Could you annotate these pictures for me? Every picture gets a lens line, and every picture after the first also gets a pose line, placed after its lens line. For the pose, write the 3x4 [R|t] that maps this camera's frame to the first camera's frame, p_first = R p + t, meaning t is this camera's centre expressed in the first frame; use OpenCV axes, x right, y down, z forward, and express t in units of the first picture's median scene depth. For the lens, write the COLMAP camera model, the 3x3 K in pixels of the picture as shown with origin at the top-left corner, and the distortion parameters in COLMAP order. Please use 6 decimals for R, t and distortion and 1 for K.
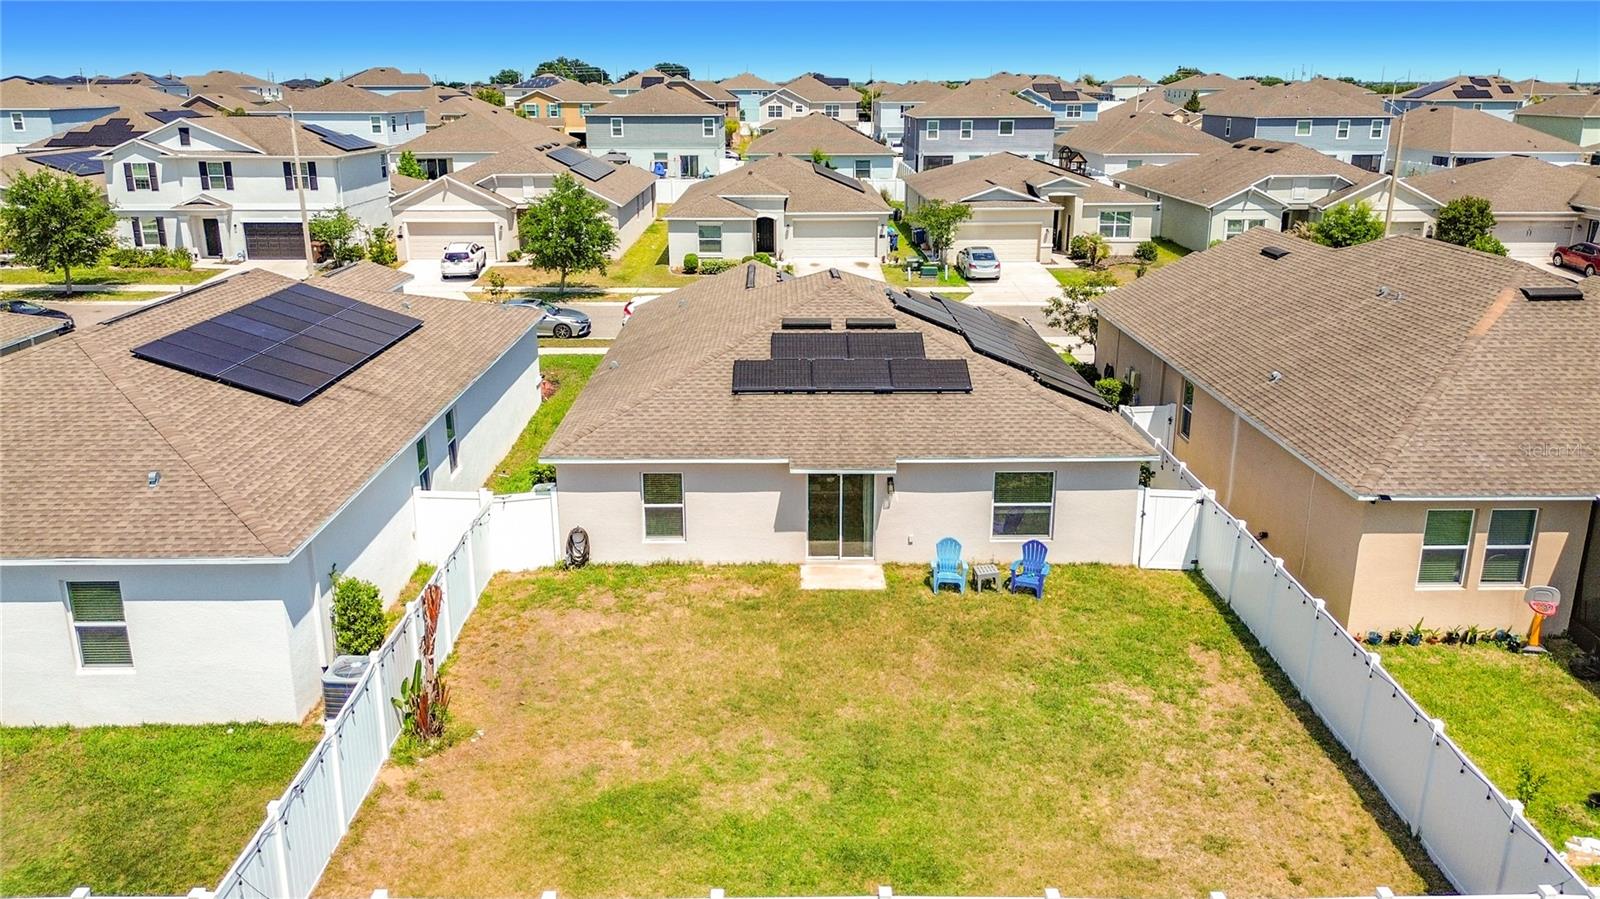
lens RADIAL K [[1172.8, 0, 798.8], [0, 1172.8, 421.5], [0, 0, 1]] dist [0.054273, -0.084885]
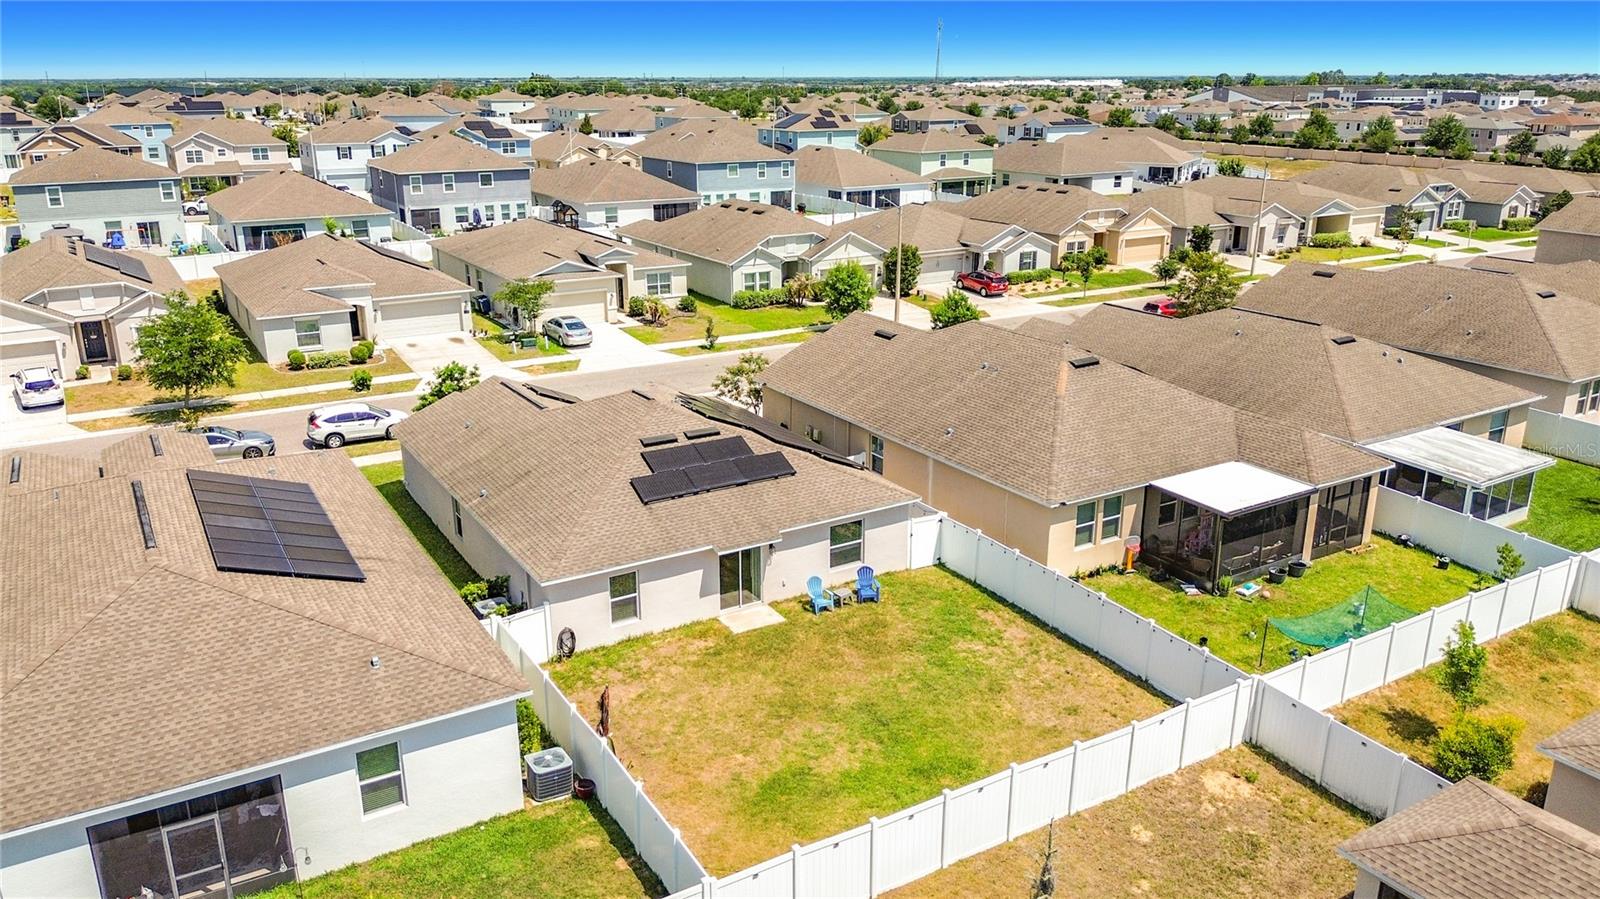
lens RADIAL K [[1172.8, 0, 807.3], [0, 1172.8, 447.7], [0, 0, 1]] dist [0.054273, -0.084885]
pose [[0.858153, -0.154043, 0.489740, -0.456765], [0.141503, 0.987944, 0.062799, -0.123220], [-0.493509, 0.015408, 0.869604, -0.227644]]
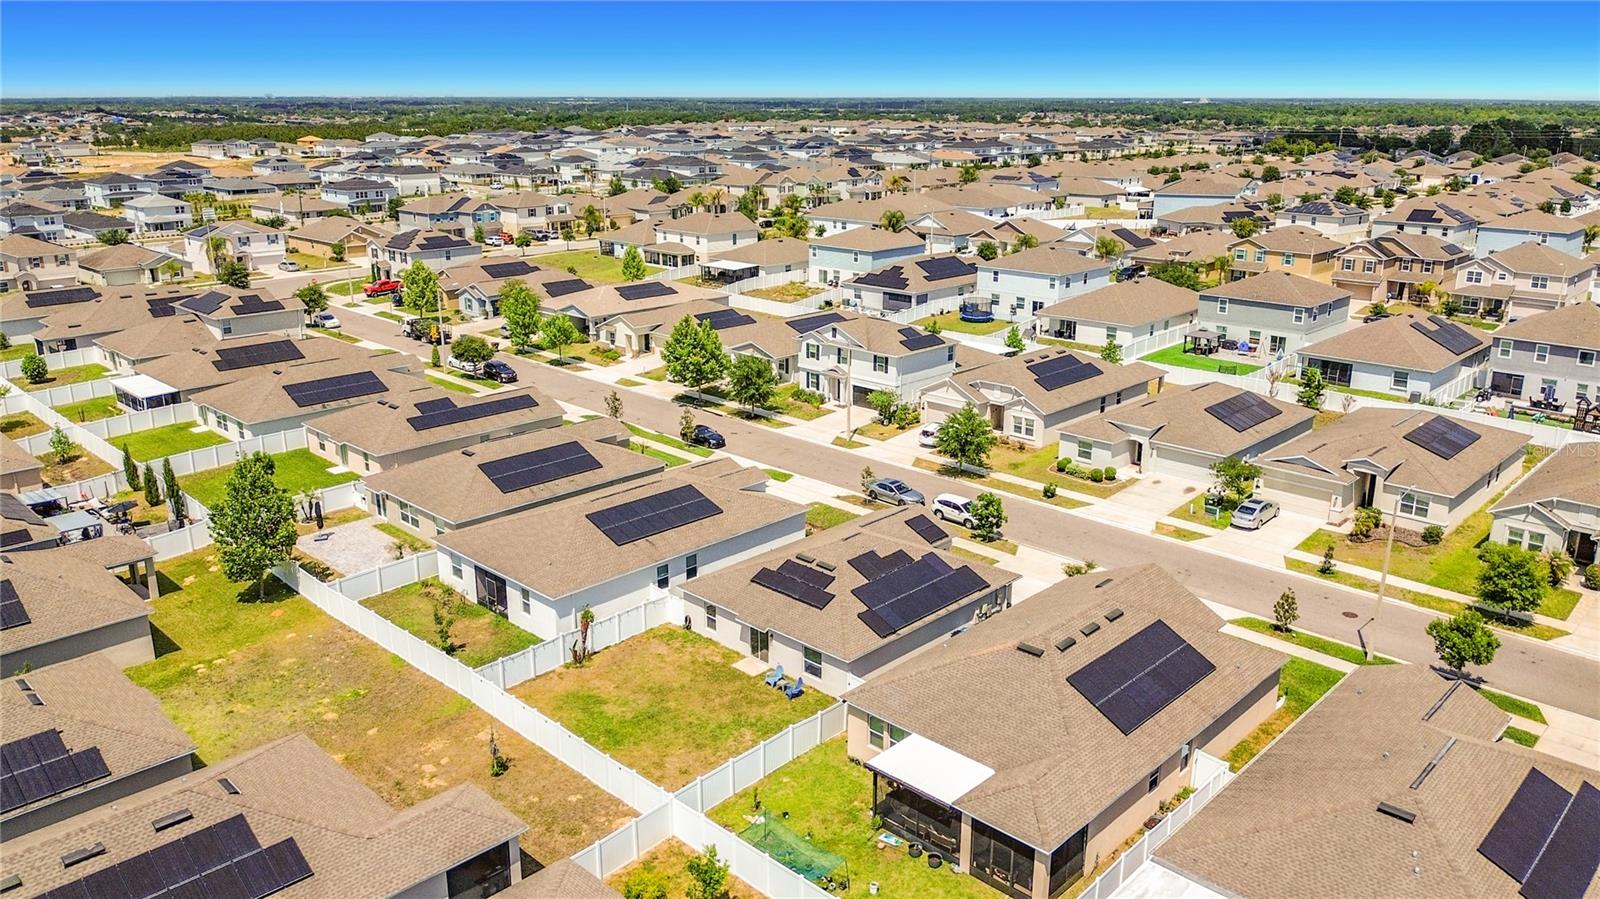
lens RADIAL K [[1172.8, 0, 791.0], [0, 1172.8, 464.2], [0, 0, 1]] dist [0.054273, -0.084885]
pose [[0.704894, 0.216981, -0.675310, 1.345495], [-0.198969, 0.974325, 0.105372, -0.451479], [0.680835, 0.060090, 0.729968, -0.631378]]
